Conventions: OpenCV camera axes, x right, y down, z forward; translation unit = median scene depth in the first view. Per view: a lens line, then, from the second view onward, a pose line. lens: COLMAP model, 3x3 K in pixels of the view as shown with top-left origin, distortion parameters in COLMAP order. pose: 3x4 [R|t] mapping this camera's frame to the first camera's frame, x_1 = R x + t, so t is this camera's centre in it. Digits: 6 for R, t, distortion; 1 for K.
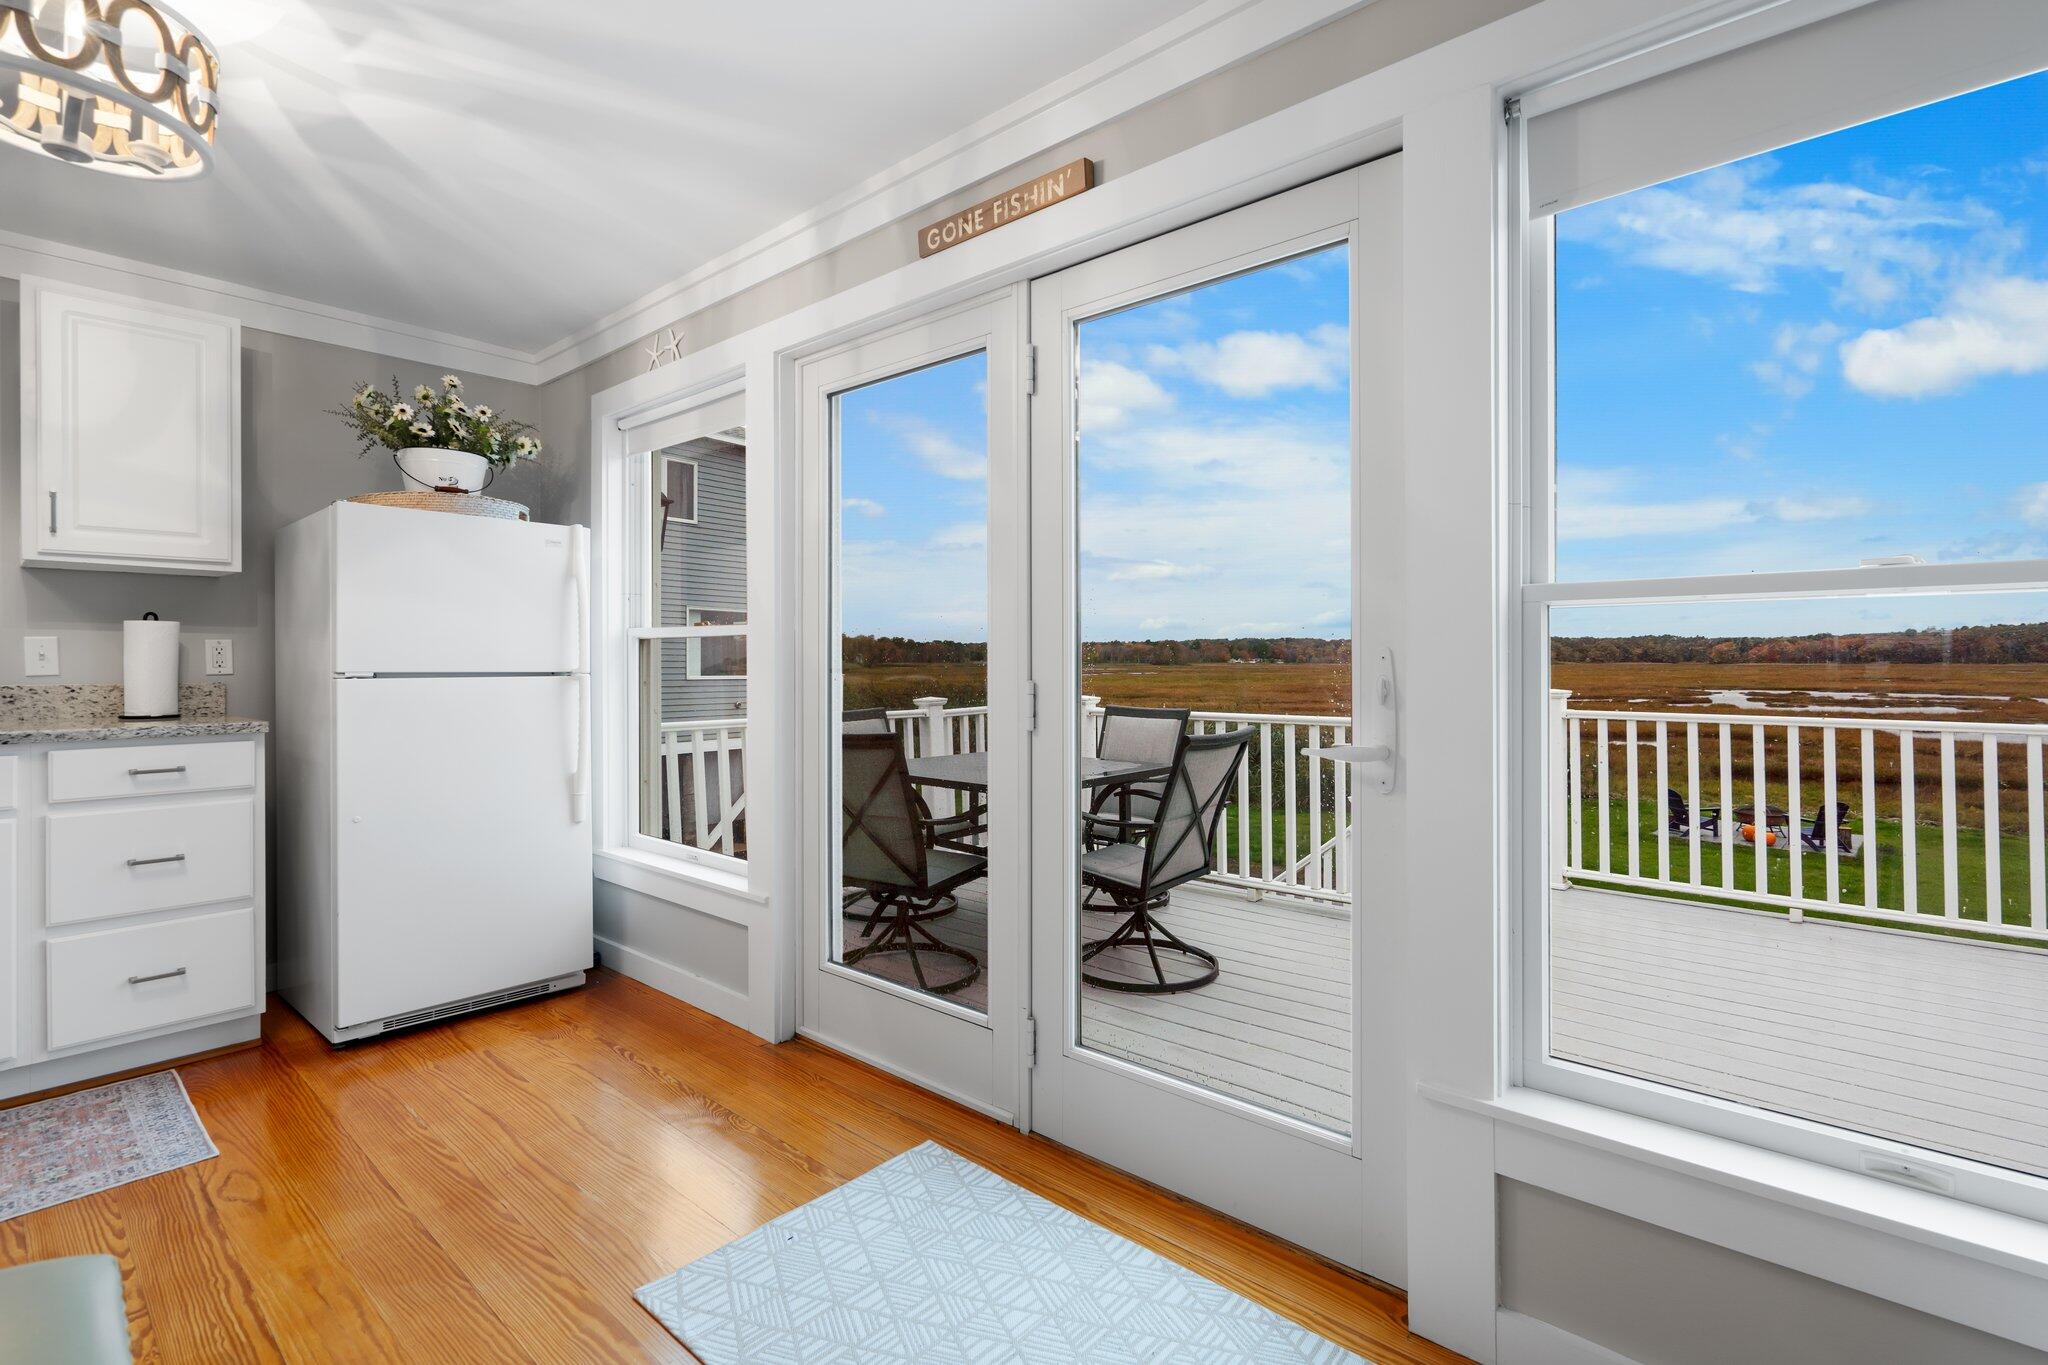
lens RADIAL K [[952.7, 0, 1029.1], [0, 952.7, 666.9], [0, 0, 1]] dist [0.003007, 0.000261]
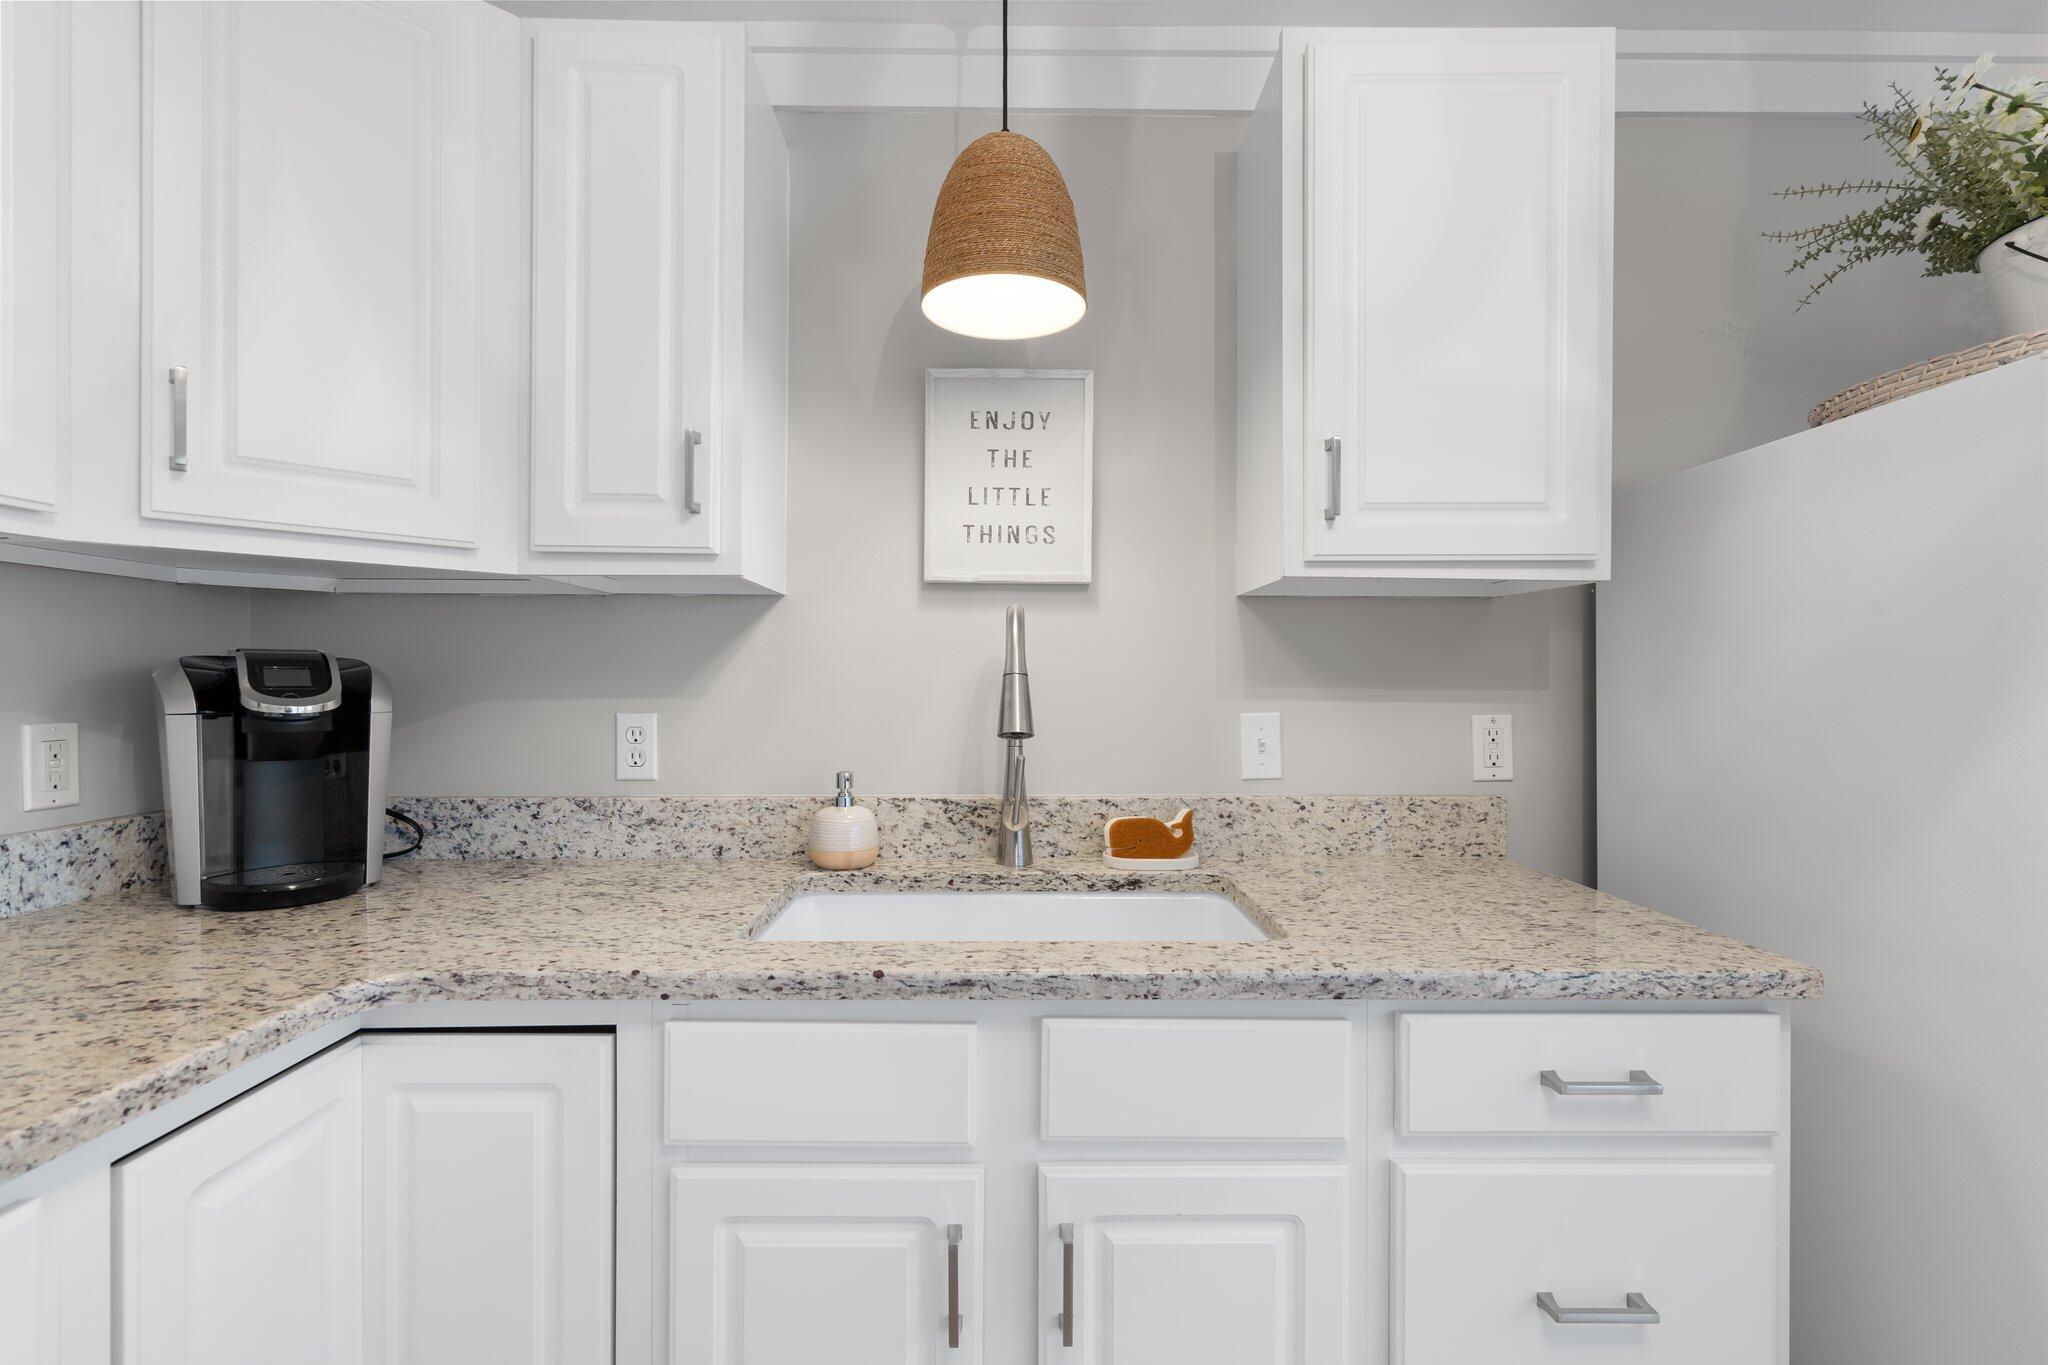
lens RADIAL K [[952.7, 0, 1021.7], [0, 952.7, 685.1], [0, 0, 1]] dist [0.003007, 0.000261]
pose [[0.668315, 0.005868, -0.743856, -0.711010], [-0.007812, 0.999969, 0.000869, -0.049186], [0.743838, 0.005230, 0.668340, 0.509139]]
